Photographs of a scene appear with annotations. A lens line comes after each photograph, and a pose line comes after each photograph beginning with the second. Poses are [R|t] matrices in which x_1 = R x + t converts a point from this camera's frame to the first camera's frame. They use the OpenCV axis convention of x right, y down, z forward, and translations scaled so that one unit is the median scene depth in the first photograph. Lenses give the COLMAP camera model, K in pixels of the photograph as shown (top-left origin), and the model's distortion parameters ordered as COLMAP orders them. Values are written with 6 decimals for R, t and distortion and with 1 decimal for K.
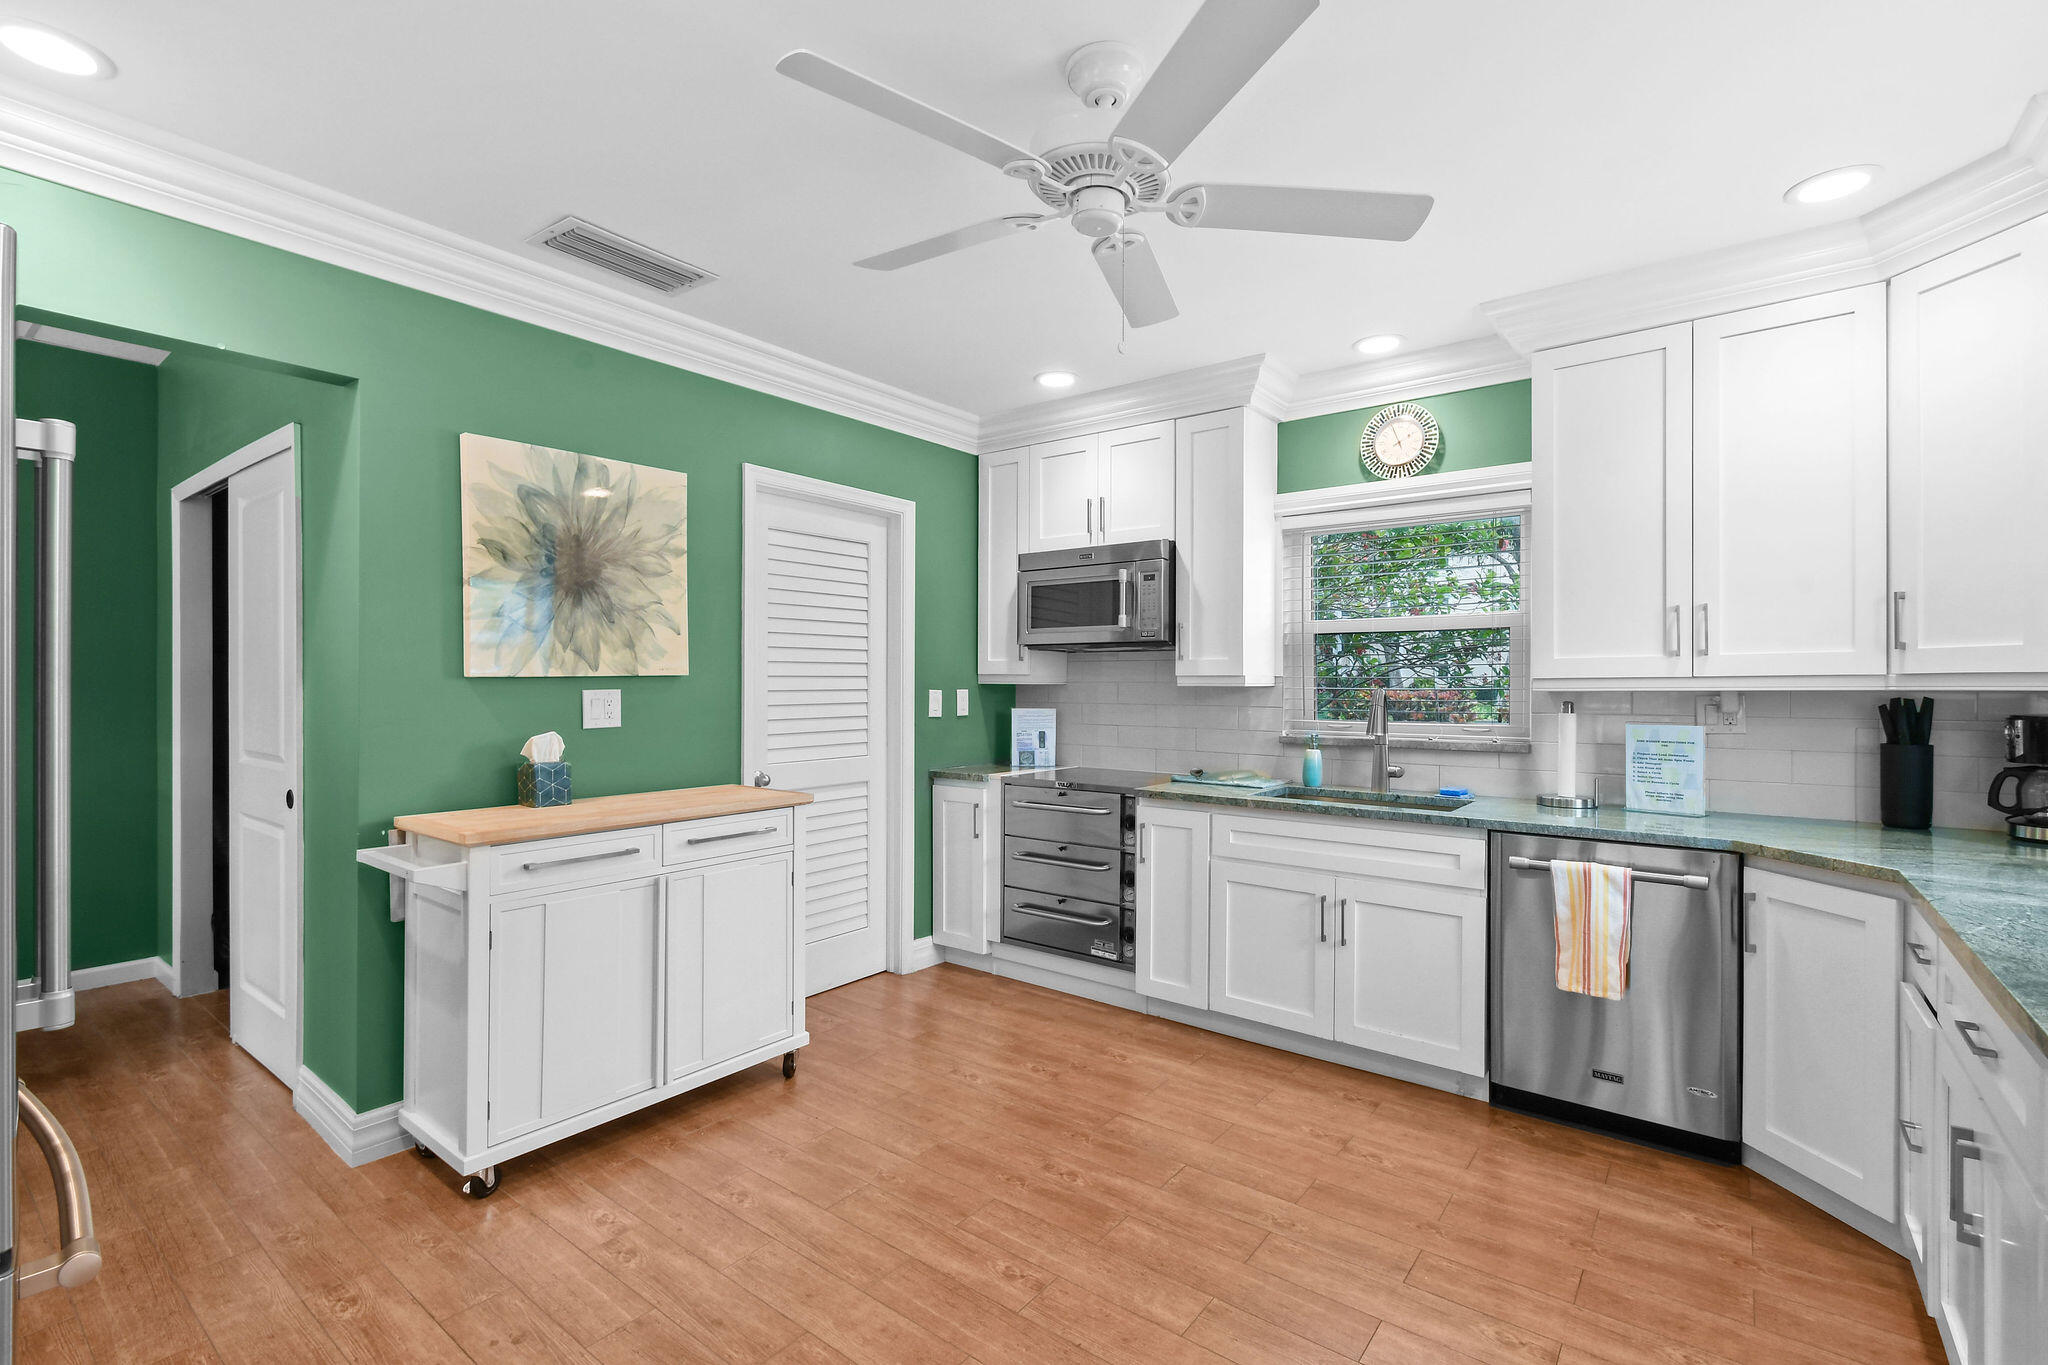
lens RADIAL K [[920.1, 0, 1025.5], [0, 920.1, 689.3], [0, 0, 1]] dist [-0.003925, -0.000514]
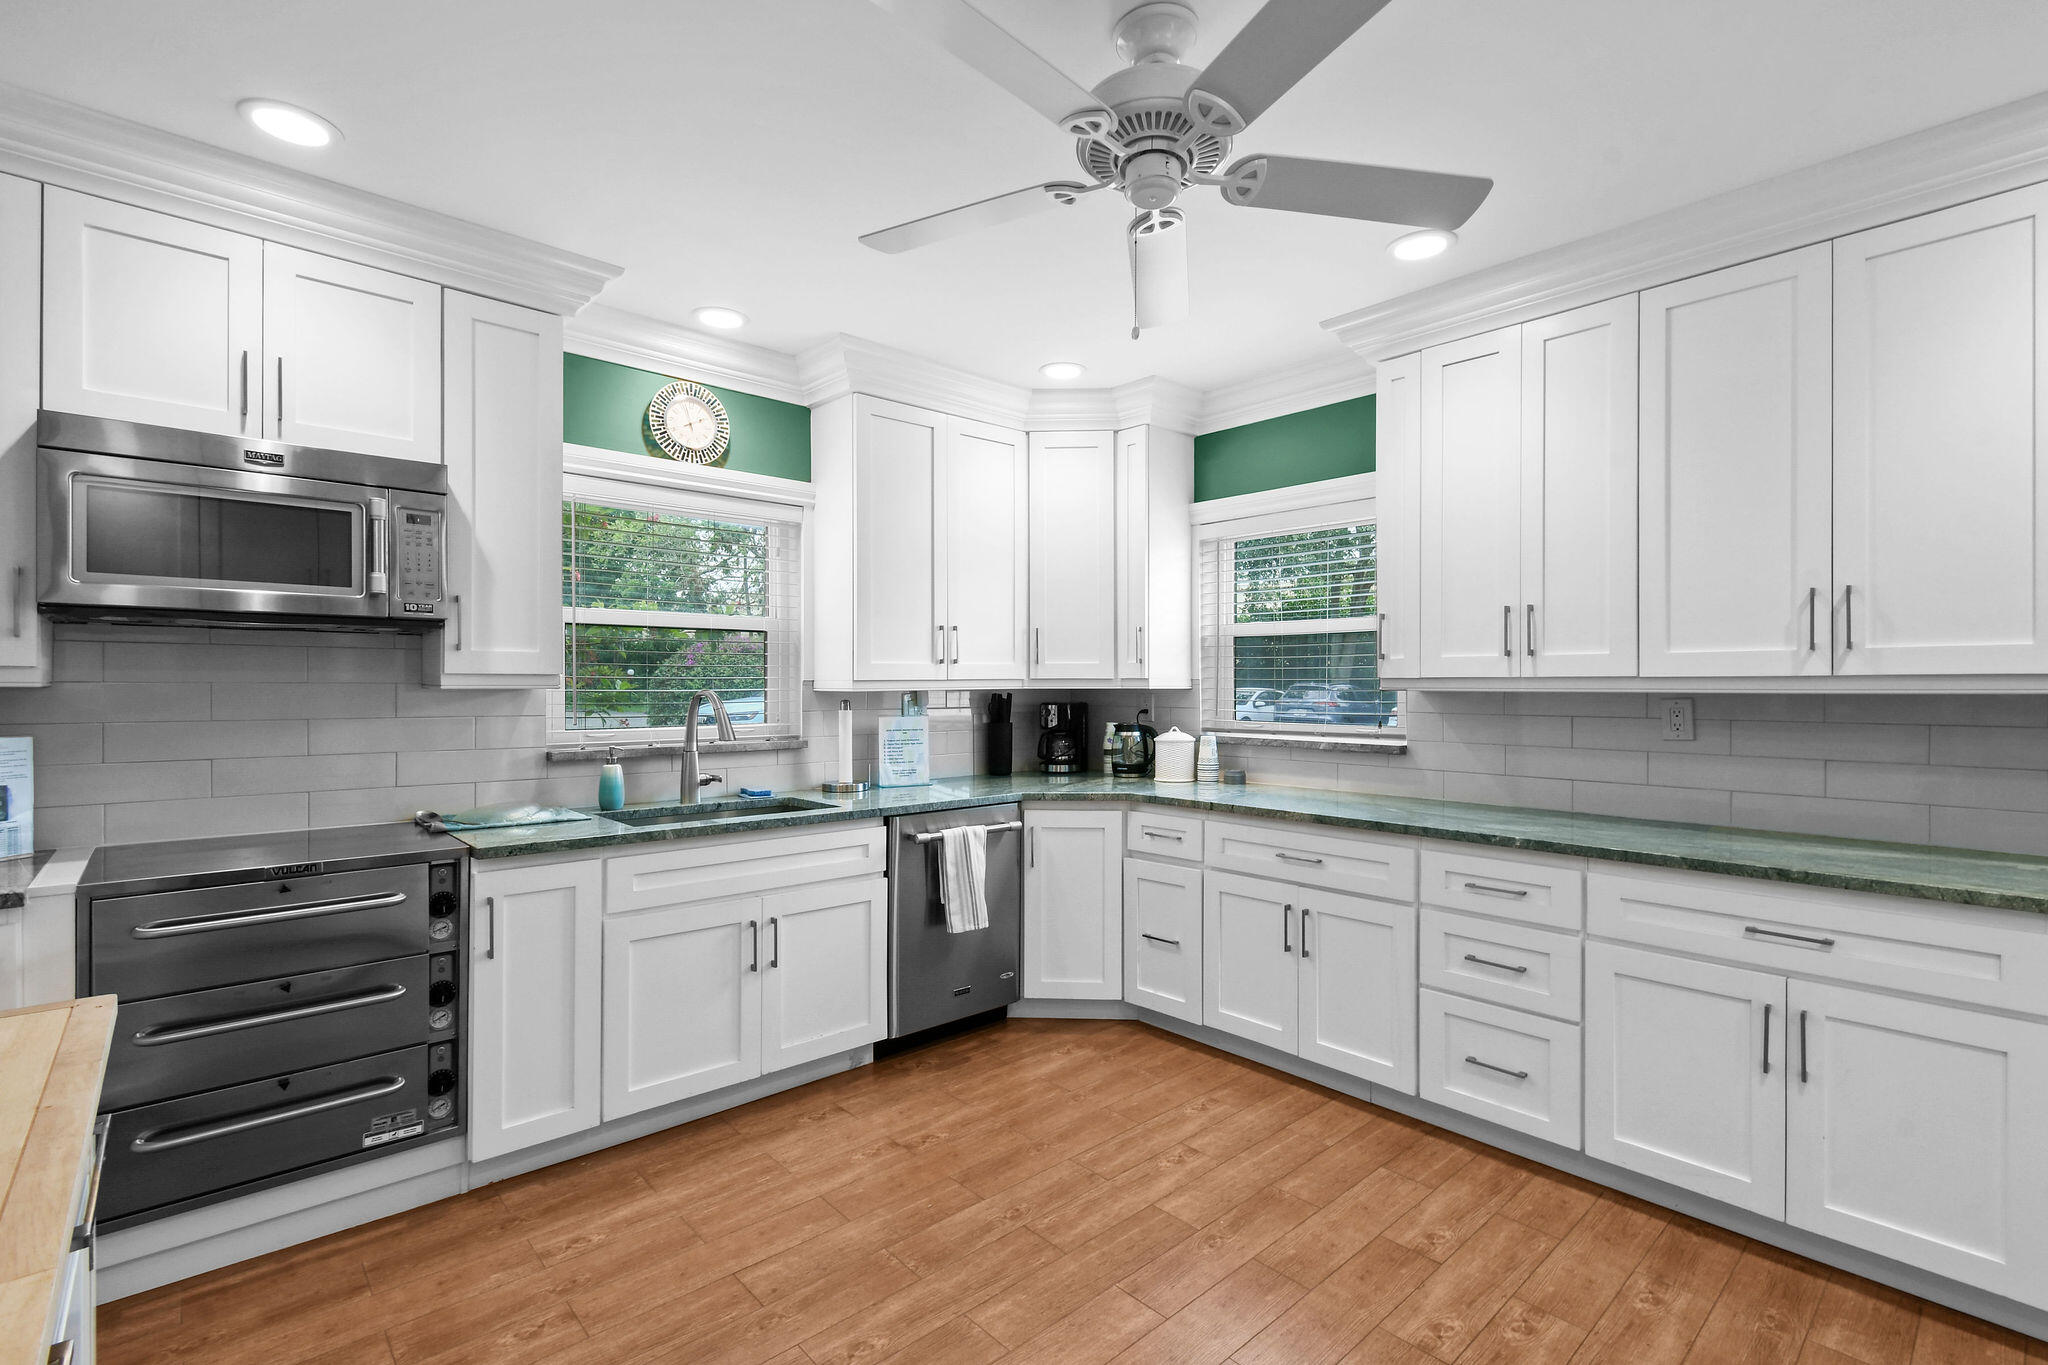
lens RADIAL K [[920.1, 0, 1025.5], [0, 920.1, 689.3], [0, 0, 1]] dist [-0.003925, -0.000514]
pose [[0.173499, -0.003329, 0.984828, -0.513957], [0.010170, 0.999947, 0.001588, 0.000380], [-0.984782, 0.009740, 0.173523, 0.579537]]
